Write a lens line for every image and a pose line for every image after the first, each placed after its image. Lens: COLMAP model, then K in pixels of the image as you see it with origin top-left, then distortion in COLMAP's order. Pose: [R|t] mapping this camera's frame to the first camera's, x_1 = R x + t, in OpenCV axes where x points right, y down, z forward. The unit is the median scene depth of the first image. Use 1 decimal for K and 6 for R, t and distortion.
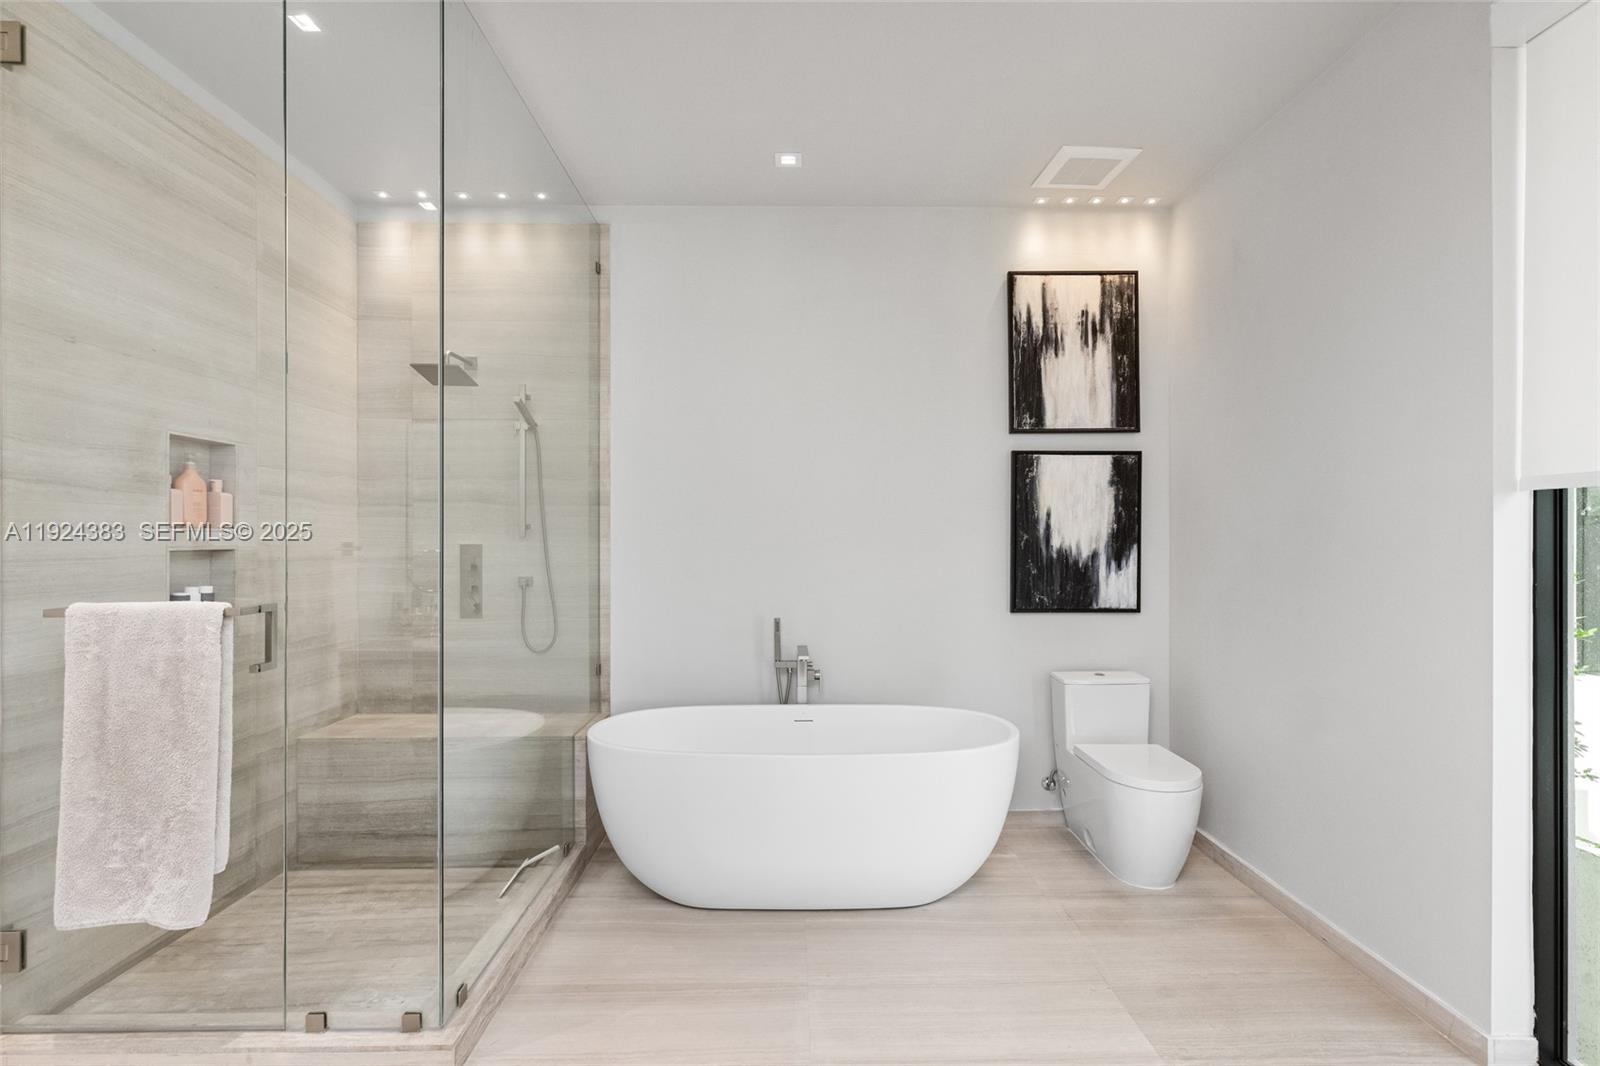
lens RADIAL K [[747.3, 0, 800.0], [0, 747.3, 533.0], [0, 0, 1]] dist [-0.000080, 0.000045]
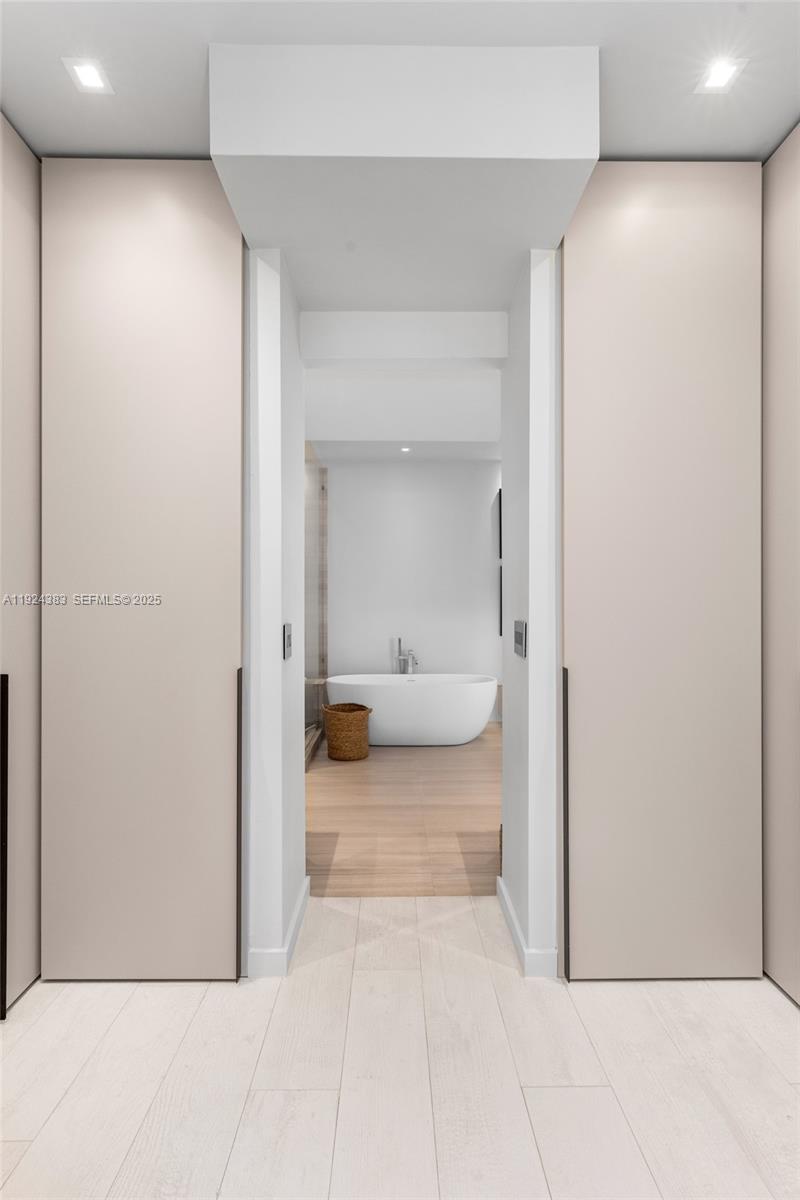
lens RADIAL K [[560.5, 0, 400.0], [0, 560.5, 600.0], [0, 0, 1]] dist [-0.000080, 0.000045]
pose [[0.999936, 0.000345, -0.011342, -0.009572], [-0.000312, 0.999996, 0.002938, -0.009218], [0.011343, -0.002934, 0.999931, -0.758727]]
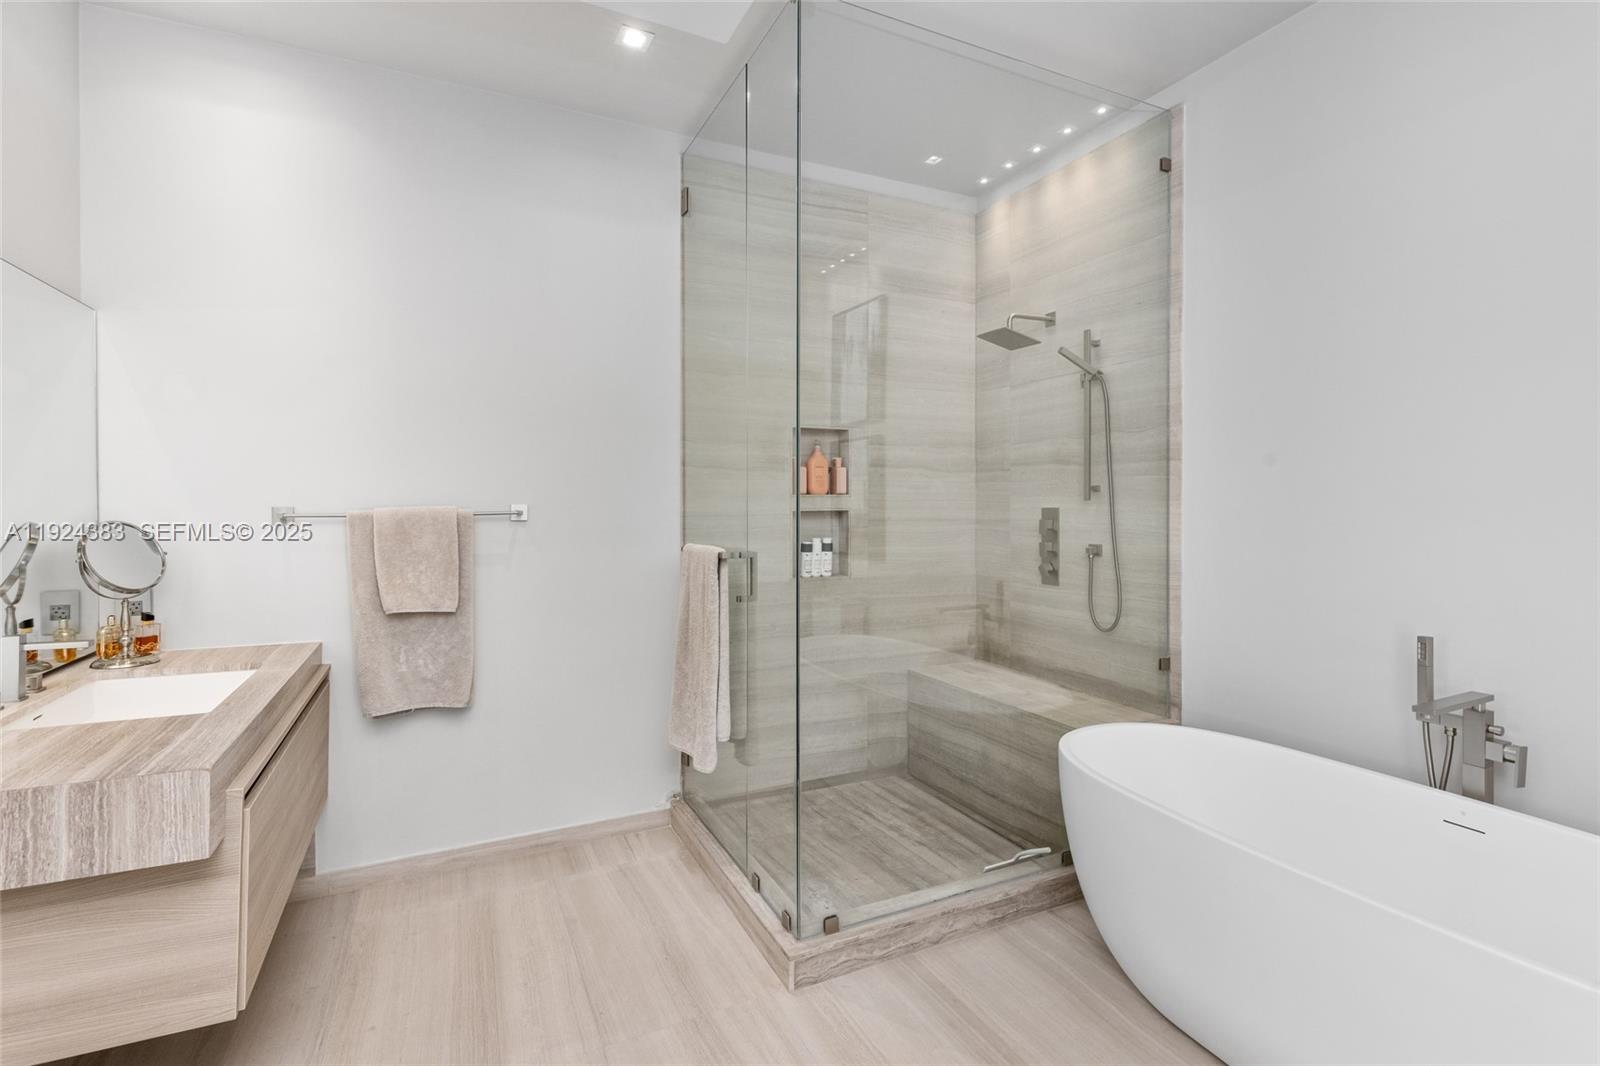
lens RADIAL K [[747.8, 0, 793.8], [0, 747.8, 503.1], [0, 0, 1]] dist [0.001032, 0.000262]
pose [[0.403476, -0.000516, -0.914990, 0.307524], [0.008283, 0.999961, 0.003089, 0.003203], [0.914953, -0.008825, 0.403464, 0.310419]]
